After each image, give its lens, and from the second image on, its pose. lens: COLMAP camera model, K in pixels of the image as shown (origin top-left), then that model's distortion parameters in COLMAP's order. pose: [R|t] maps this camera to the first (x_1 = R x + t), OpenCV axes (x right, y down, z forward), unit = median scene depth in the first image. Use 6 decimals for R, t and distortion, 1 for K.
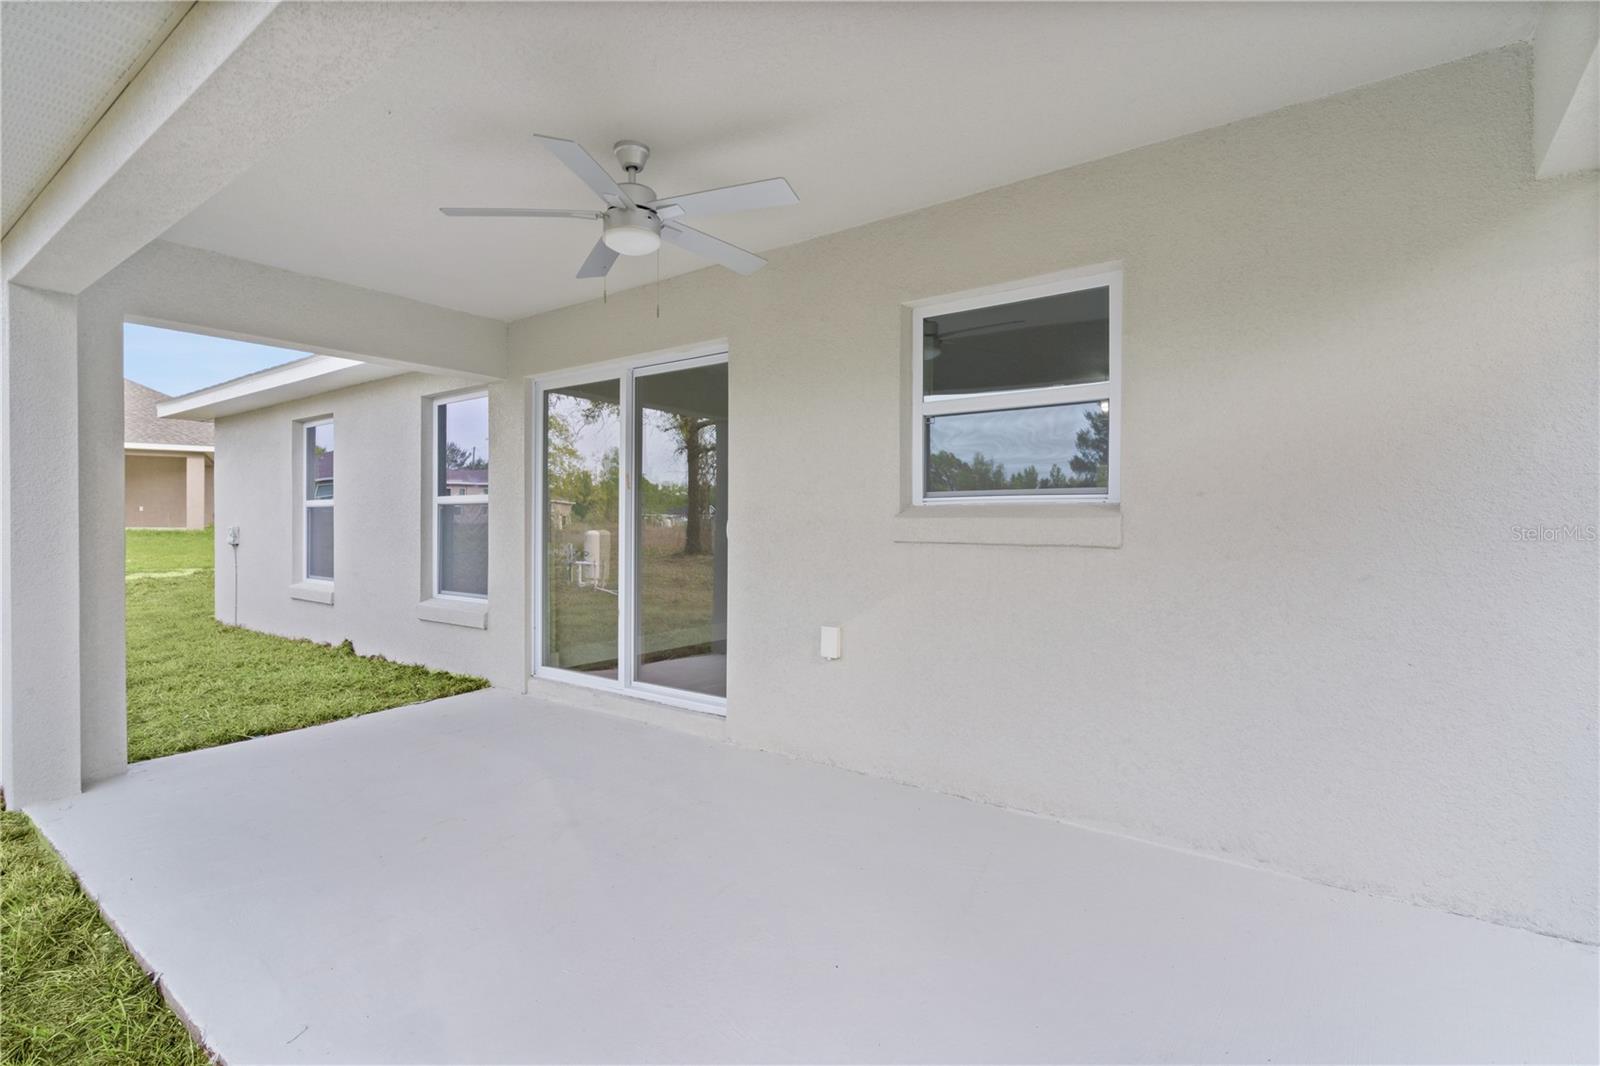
lens RADIAL K [[770.7, 0, 781.5], [0, 770.7, 532.4], [0, 0, 1]] dist [-0.000212, 0.000573]
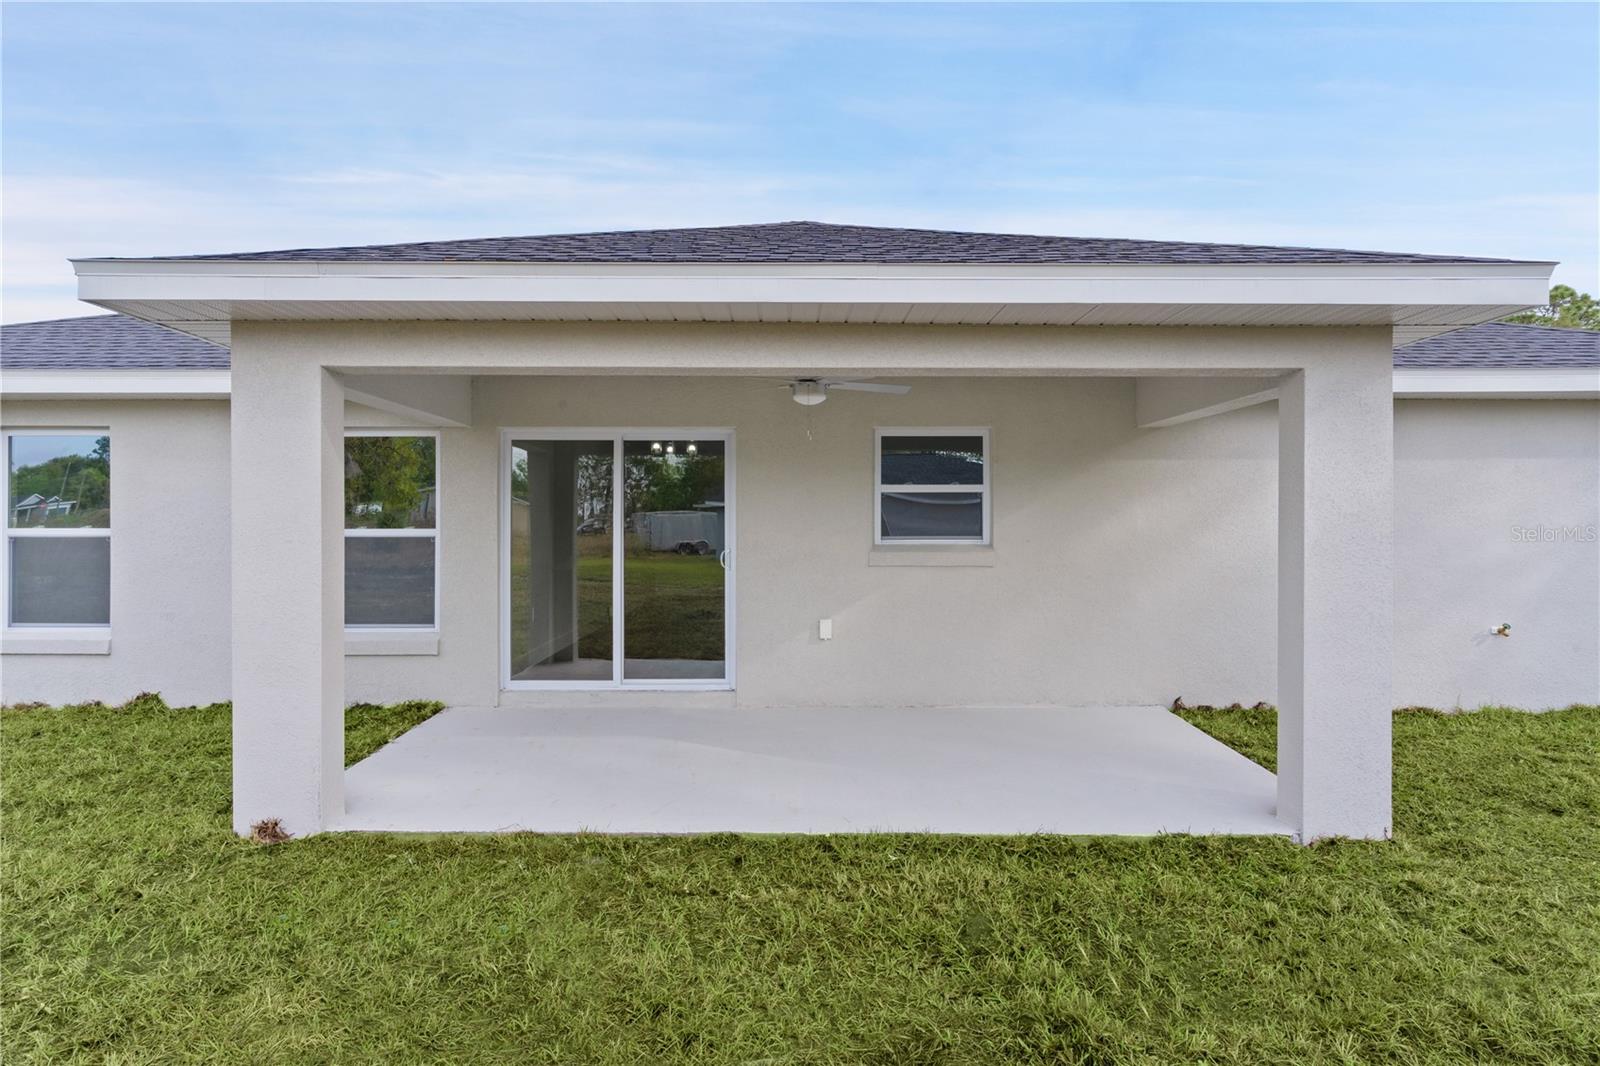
lens RADIAL K [[850.1, 0, 800.0], [0, 850.1, 533.0], [0, 0, 1]] dist [-0.004303, 0.000318]
pose [[0.786348, -0.012575, 0.617656, -0.735838], [0.009787, 0.999921, 0.007897, -0.050062], [-0.617707, -0.000165, 0.786409, -0.249545]]
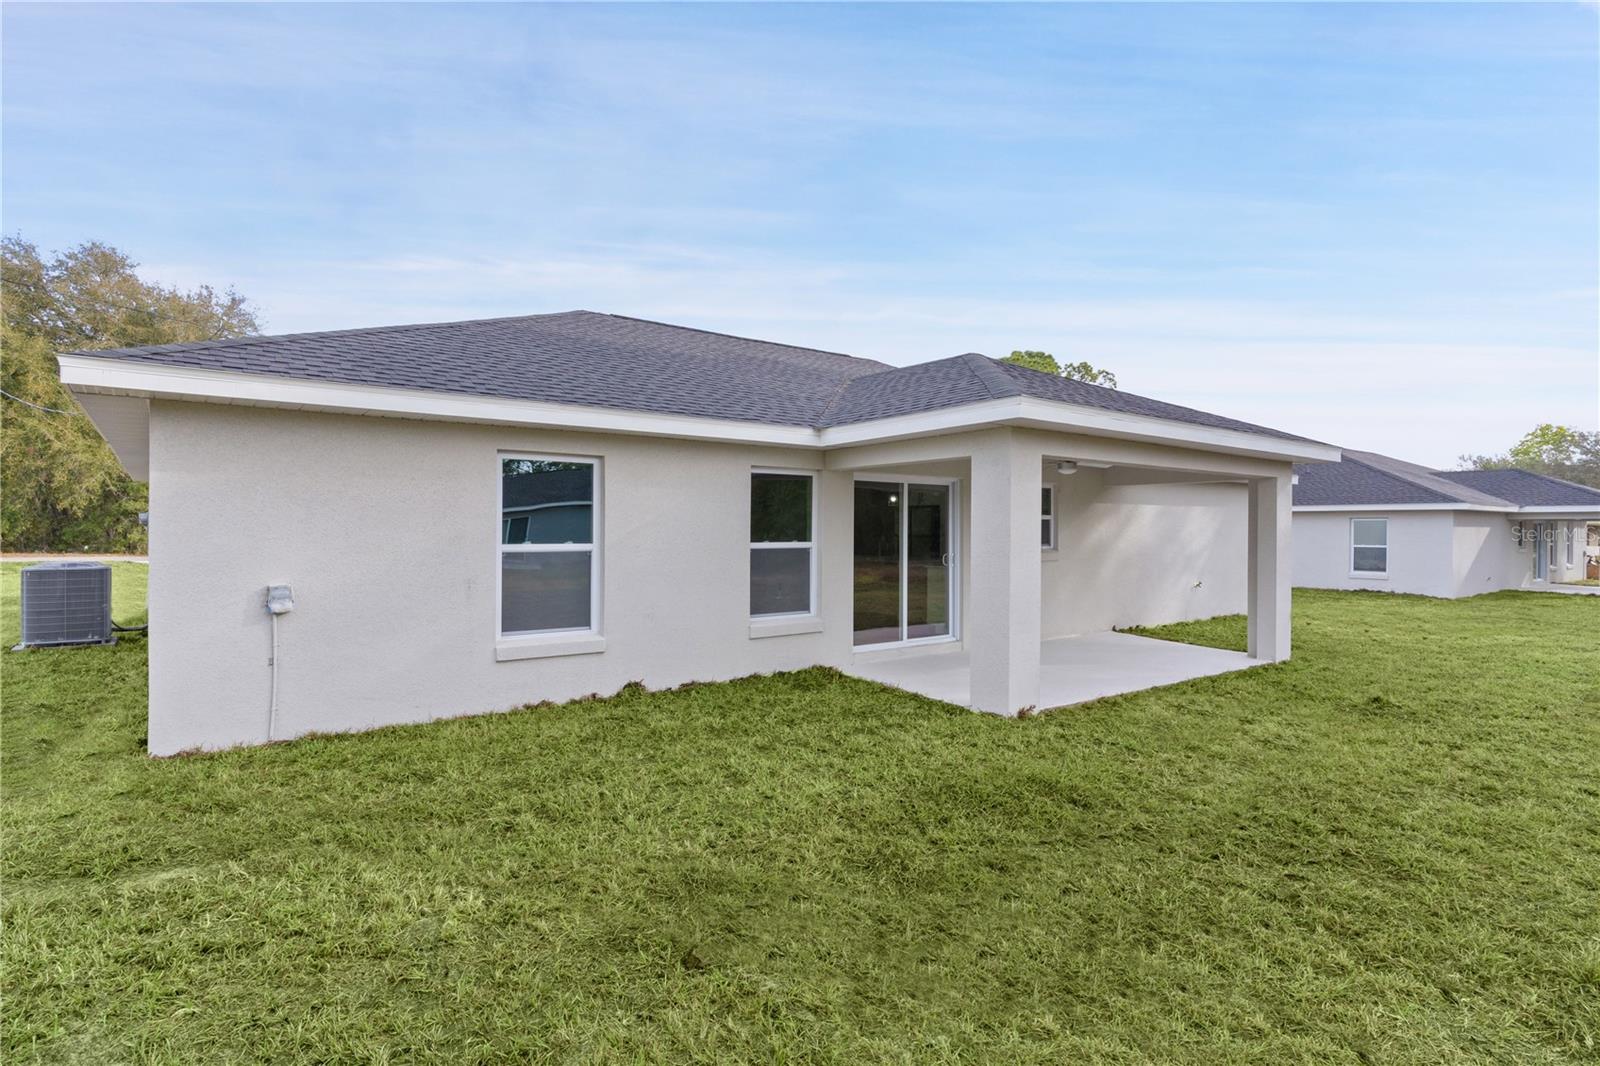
lens RADIAL K [[831.2, 0, 800.0], [0, 831.2, 533.0], [0, 0, 1]] dist [-0.001594, -0.000193]
pose [[0.240844, -0.001761, 0.970562, -2.011663], [0.014133, 0.999899, -0.001693, -0.067302], [-0.970461, 0.014125, 0.240845, 0.647117]]
